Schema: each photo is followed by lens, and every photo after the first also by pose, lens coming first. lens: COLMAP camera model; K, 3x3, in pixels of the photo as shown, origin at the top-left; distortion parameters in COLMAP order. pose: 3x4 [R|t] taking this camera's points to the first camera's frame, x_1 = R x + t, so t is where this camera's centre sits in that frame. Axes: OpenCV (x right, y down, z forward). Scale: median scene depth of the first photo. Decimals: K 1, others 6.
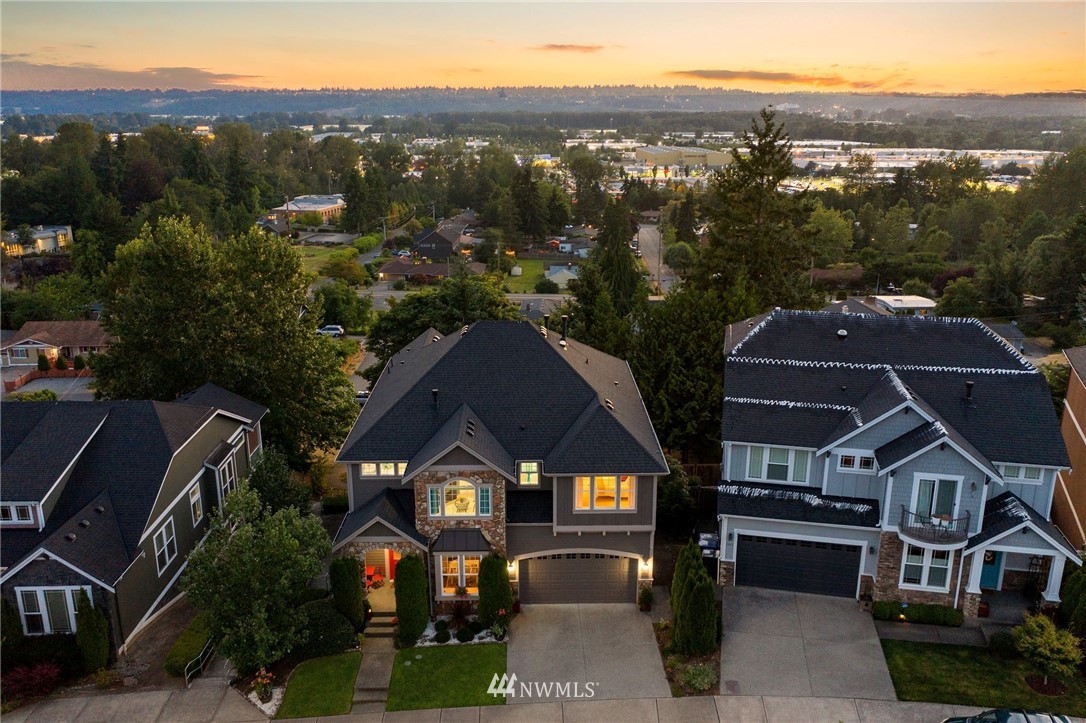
lens RADIAL K [[876.9, 0, 542.5], [0, 876.9, 359.1], [0, 0, 1]] dist [0.012843, 0.012177]
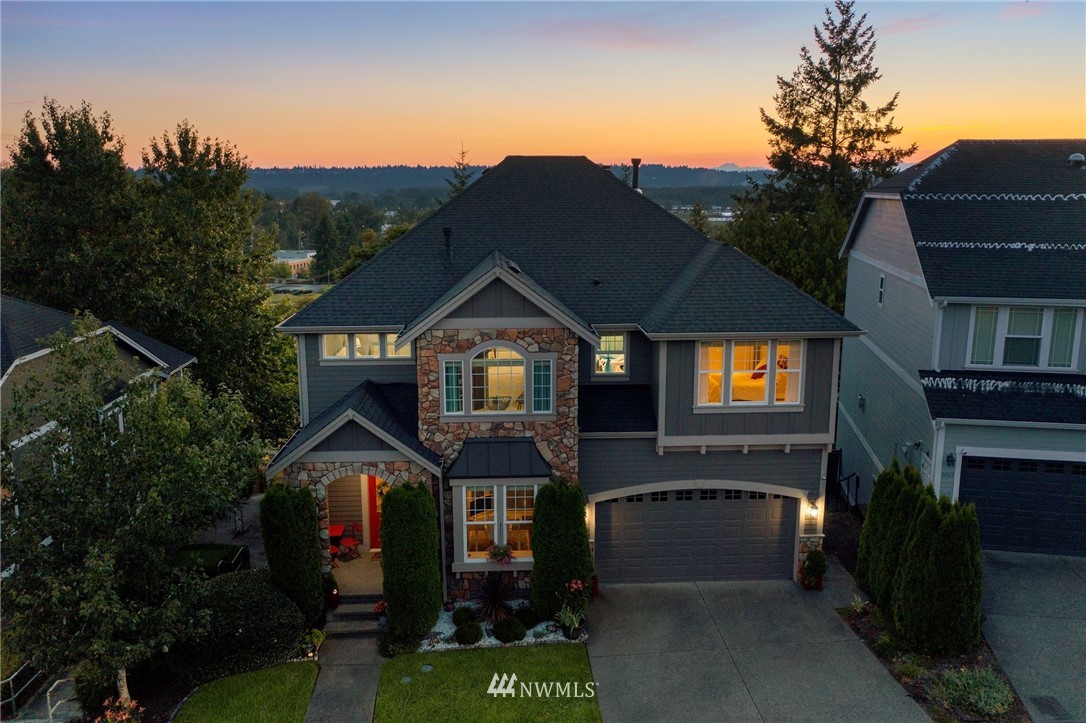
lens RADIAL K [[876.9, 0, 545.1], [0, 876.9, 357.1], [0, 0, 1]] dist [0.012843, 0.012177]
pose [[0.999329, -0.008259, 0.035692, -0.081961], [0.011315, 0.996206, -0.086287, 0.187279], [-0.034844, 0.086633, 0.995631, 0.427624]]
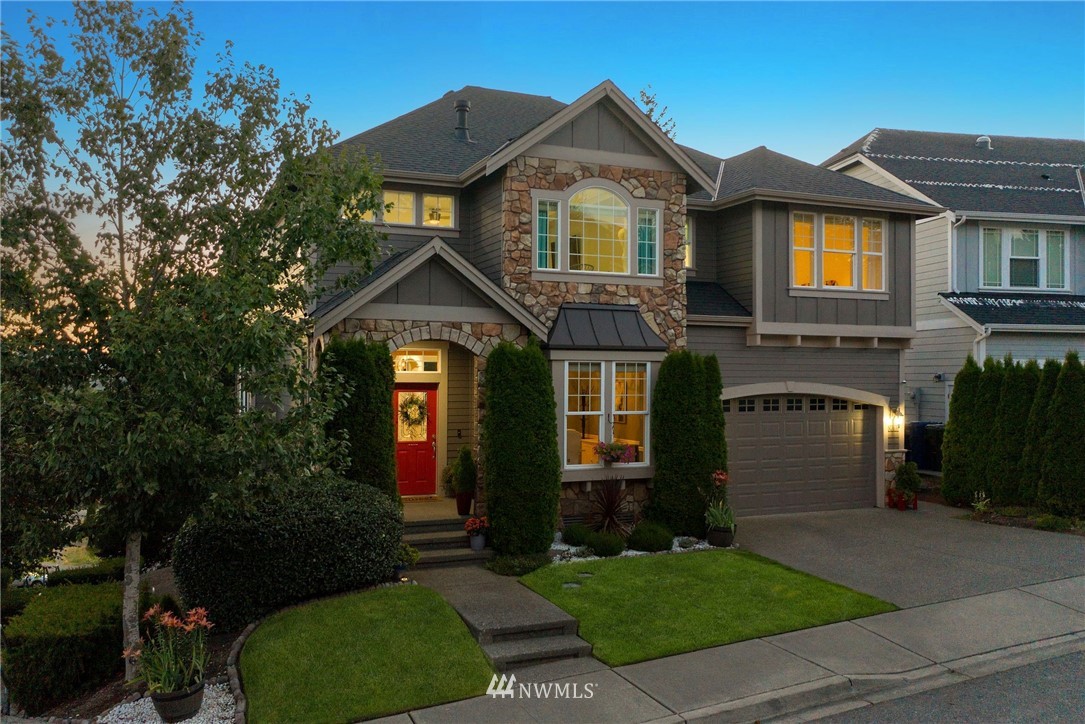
lens RADIAL K [[876.1, 0, 533.9], [0, 876.1, 367.1], [0, 0, 1]] dist [0.012843, 0.012177]
pose [[0.929931, 0.006676, 0.367674, -0.281527], [0.099445, 0.958017, -0.268913, 0.333048], [-0.354033, 0.286634, 0.890226, 0.617863]]
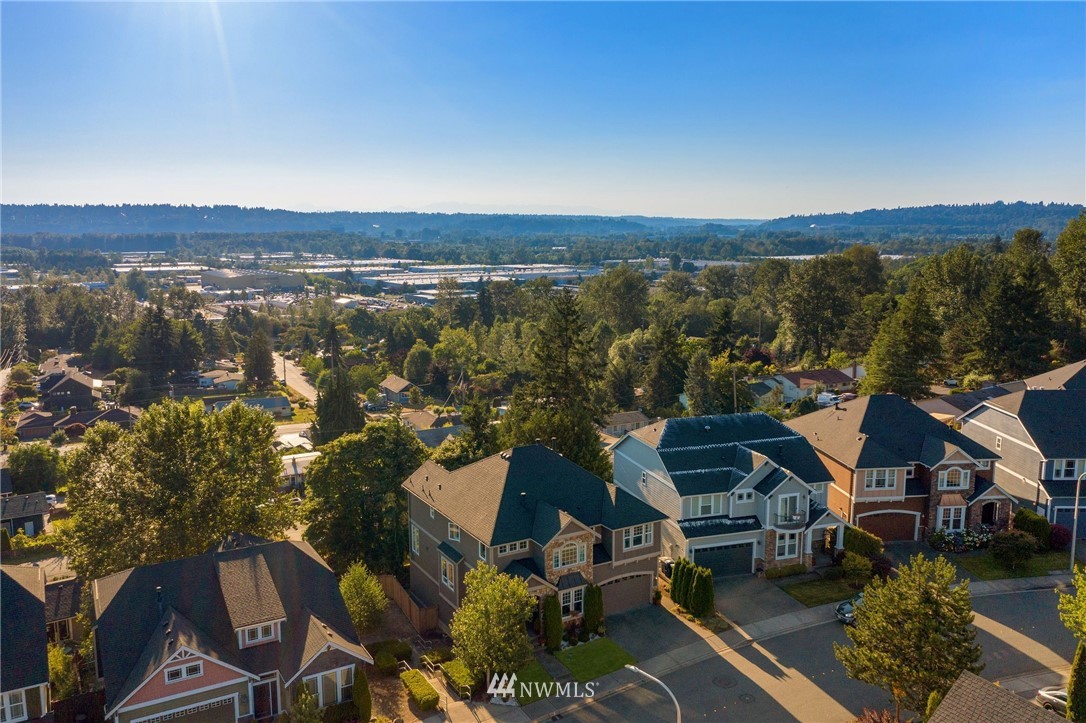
lens RADIAL K [[876.9, 0, 548.7], [0, 876.9, 365.1], [0, 0, 1]] dist [0.012843, 0.012177]
pose [[0.872427, -0.082252, 0.481773, -0.866793], [0.139401, 0.986668, -0.083984, -0.056752], [-0.468443, 0.140430, 0.872262, -0.450163]]
